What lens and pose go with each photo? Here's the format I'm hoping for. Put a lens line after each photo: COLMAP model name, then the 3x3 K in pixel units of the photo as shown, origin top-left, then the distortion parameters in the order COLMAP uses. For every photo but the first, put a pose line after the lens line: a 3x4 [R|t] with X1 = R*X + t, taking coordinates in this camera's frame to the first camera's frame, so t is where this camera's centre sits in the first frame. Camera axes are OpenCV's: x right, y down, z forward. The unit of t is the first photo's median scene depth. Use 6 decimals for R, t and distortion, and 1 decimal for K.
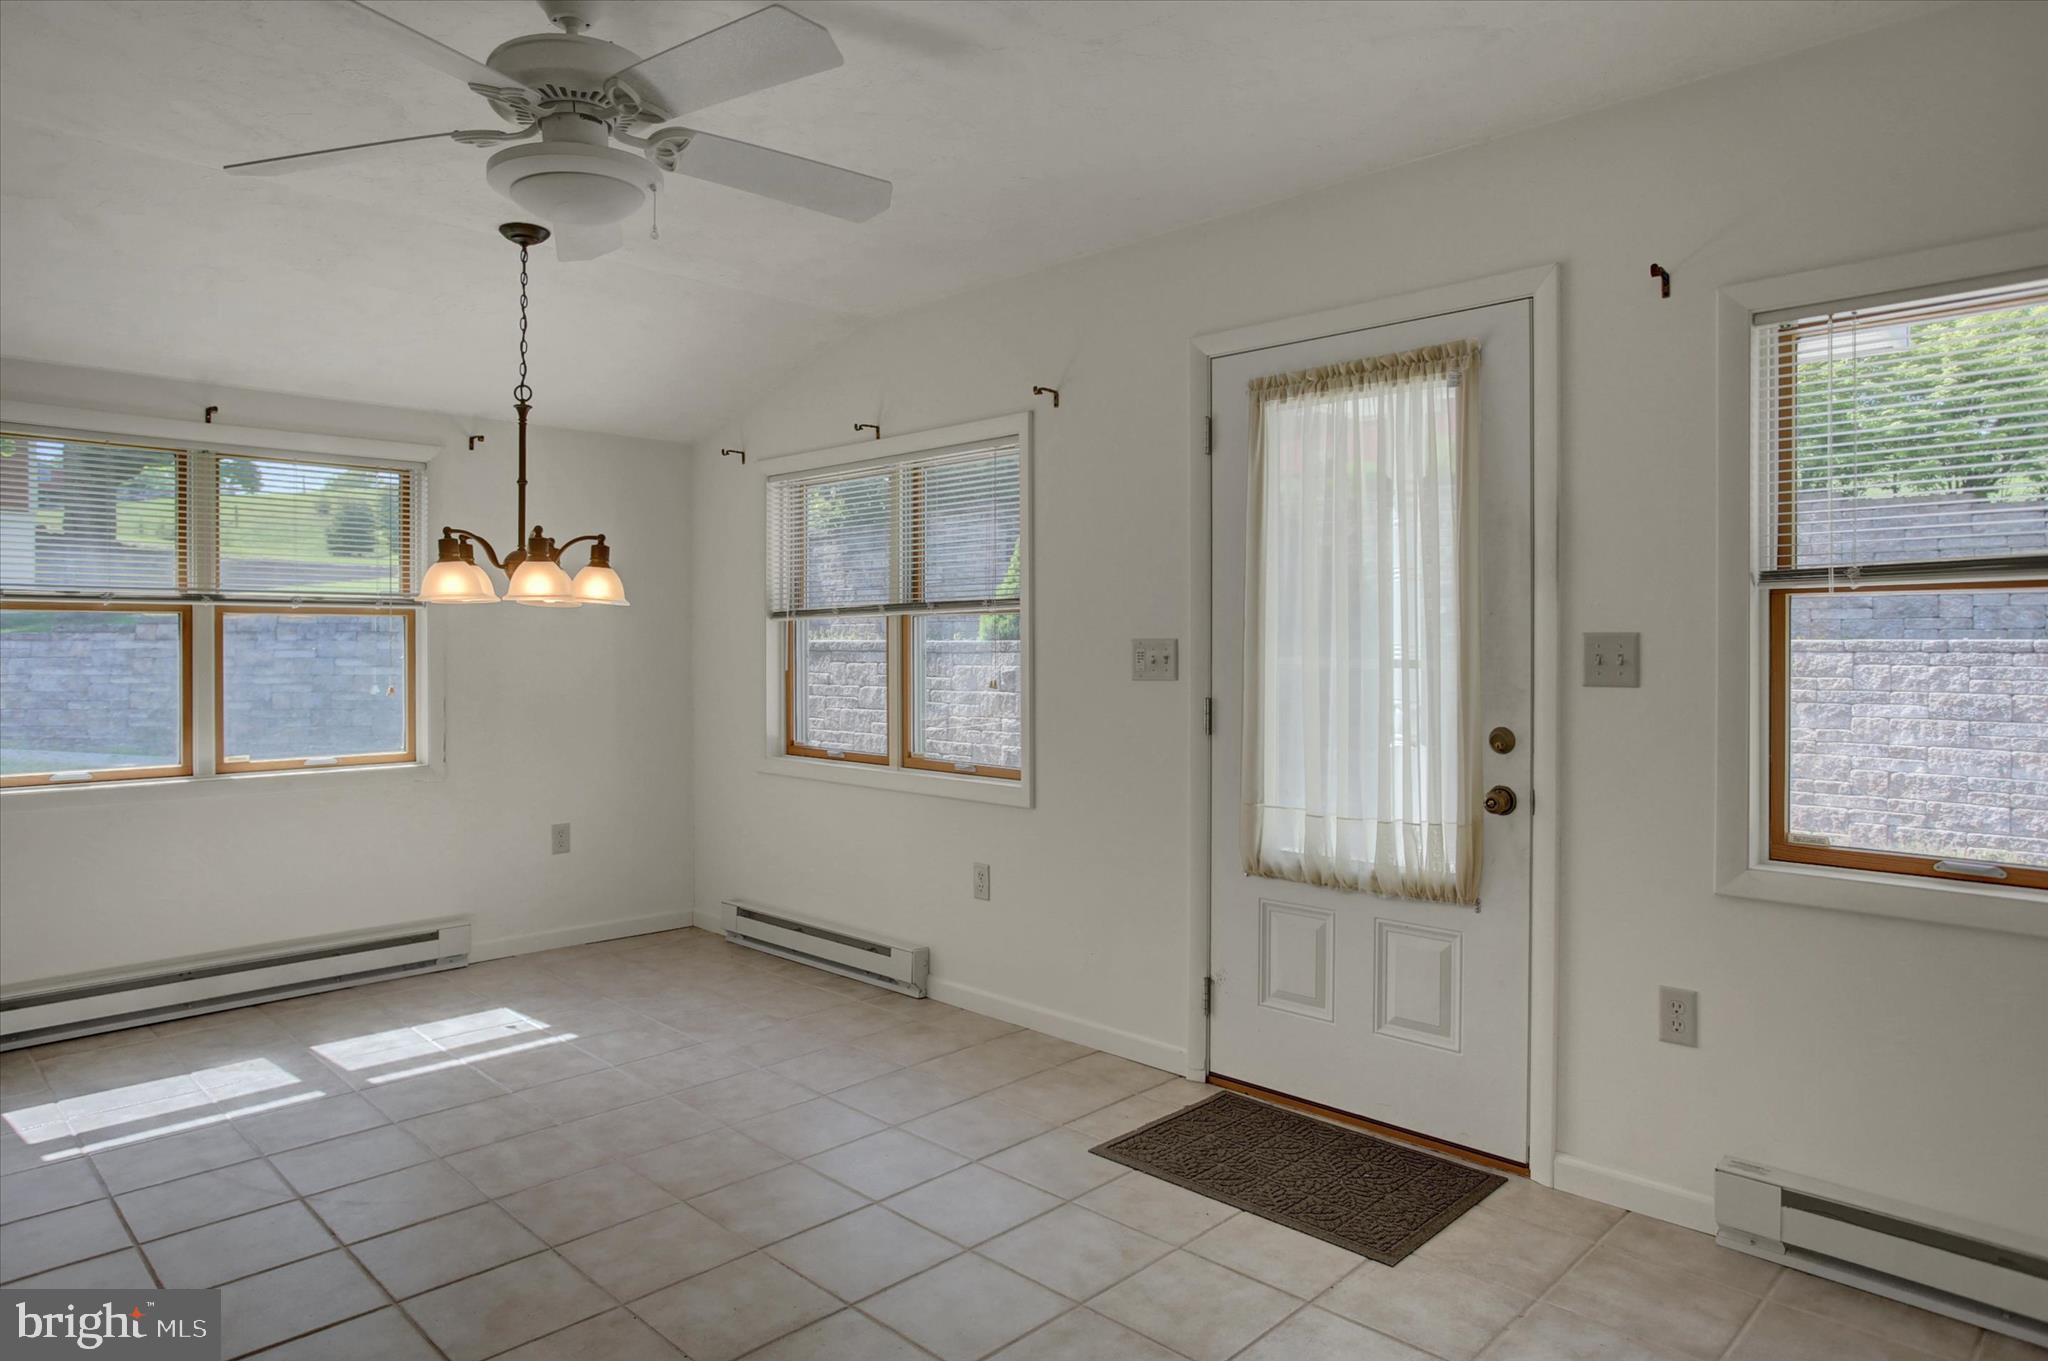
lens RADIAL K [[1250.9, 0, 1027.8], [0, 1250.9, 657.0], [0, 0, 1]] dist [-0.007171, 0.000592]
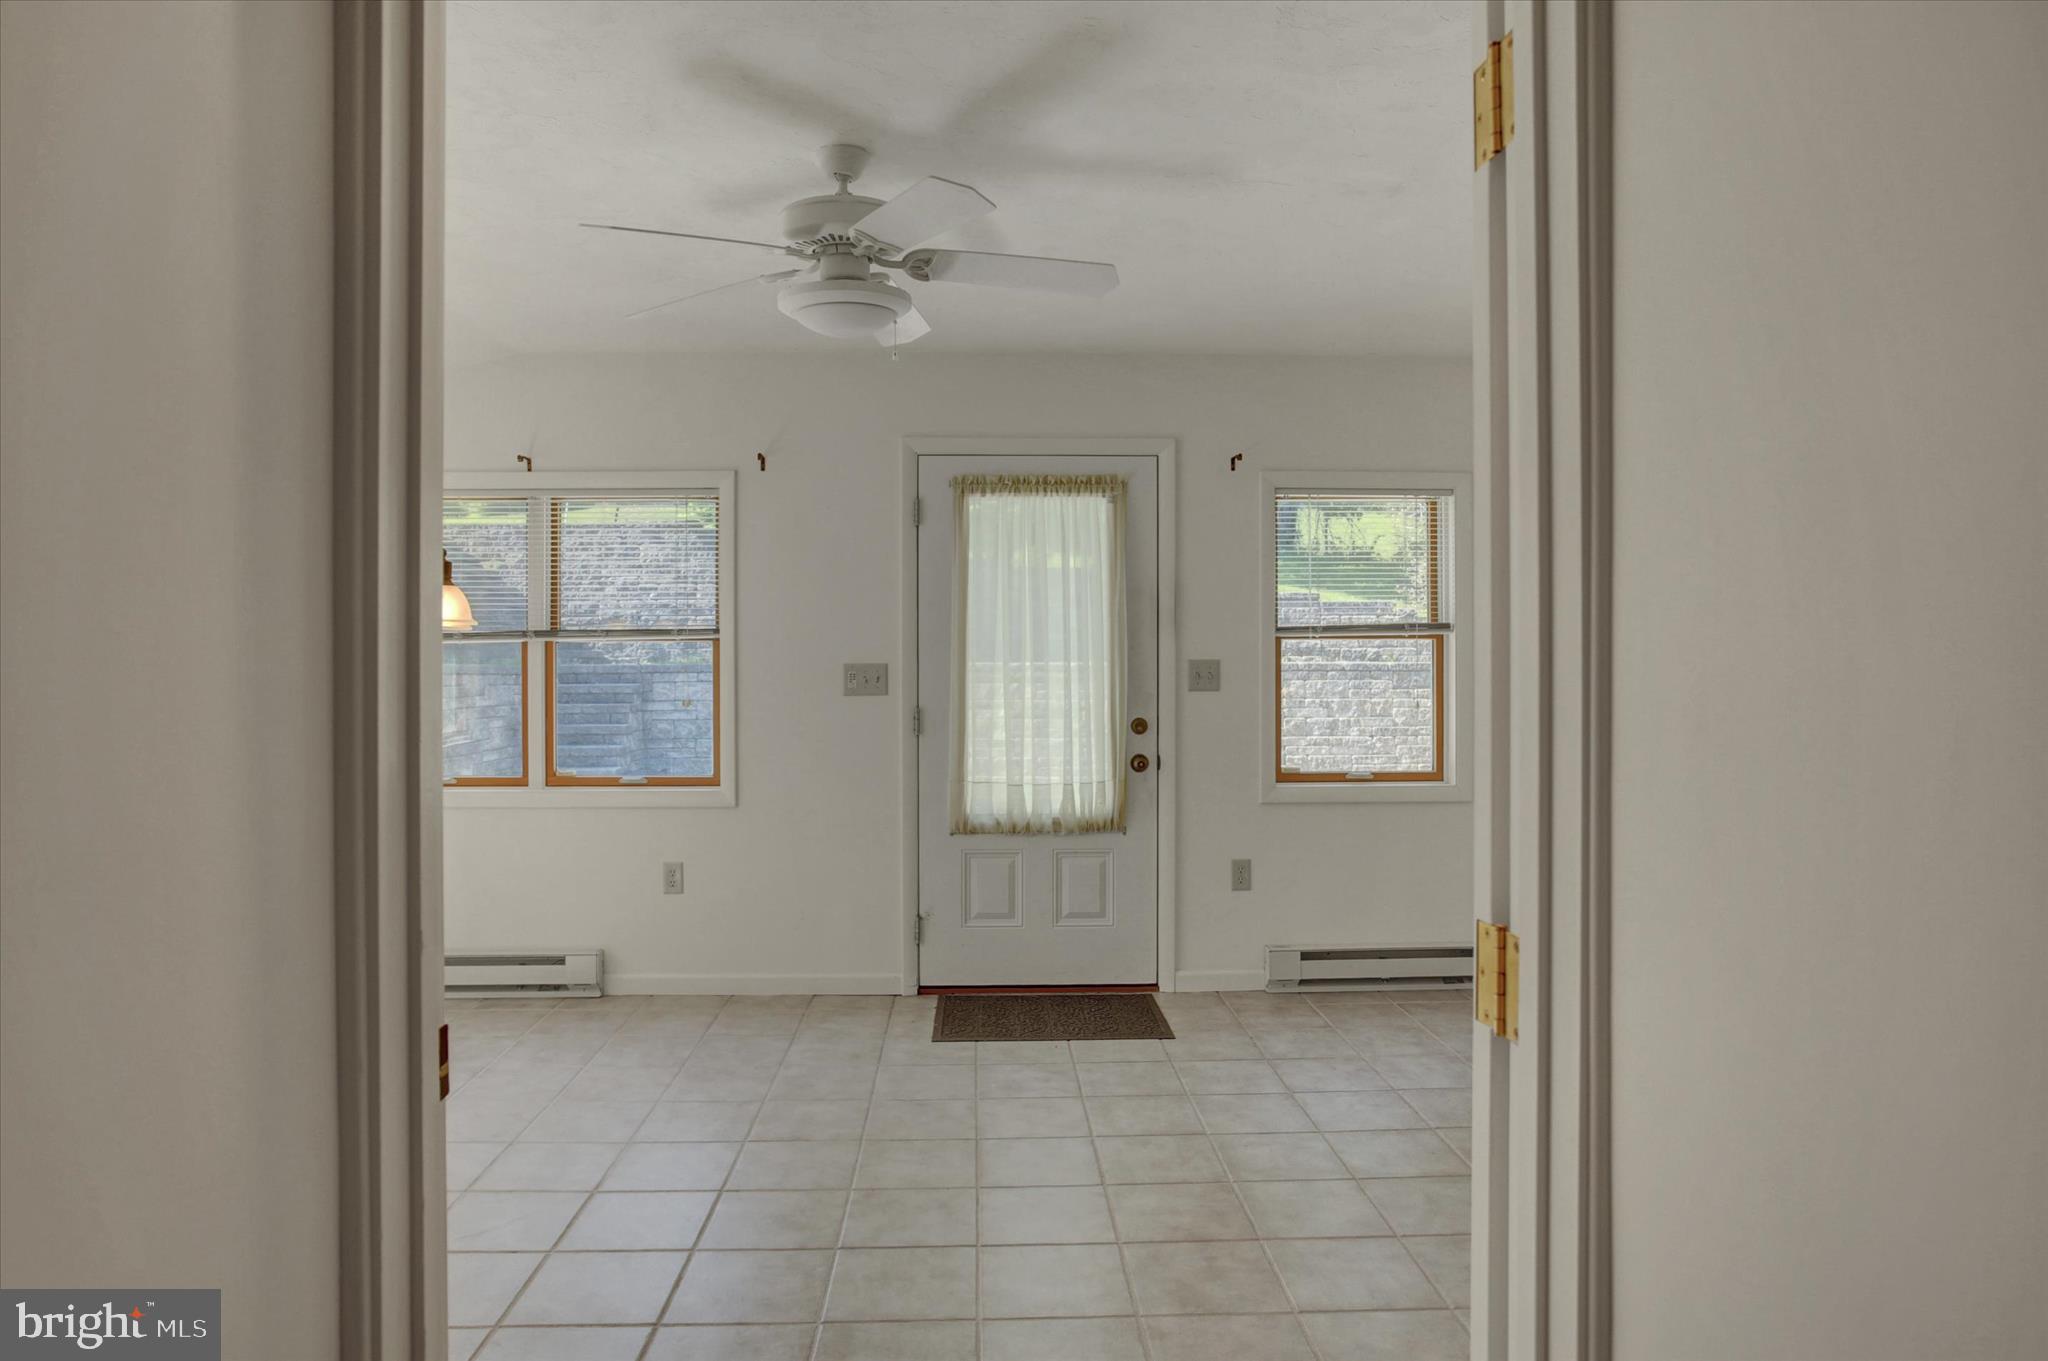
lens RADIAL K [[1238.0, 0, 1024.0], [0, 1238.0, 680.5], [0, 0, 1]] dist [-0.029870, 0.000273]
pose [[0.692322, -0.013049, 0.721470, -0.788429], [0.011666, 0.999908, 0.006890, -0.004310], [-0.721494, 0.003647, 0.692411, -0.000719]]
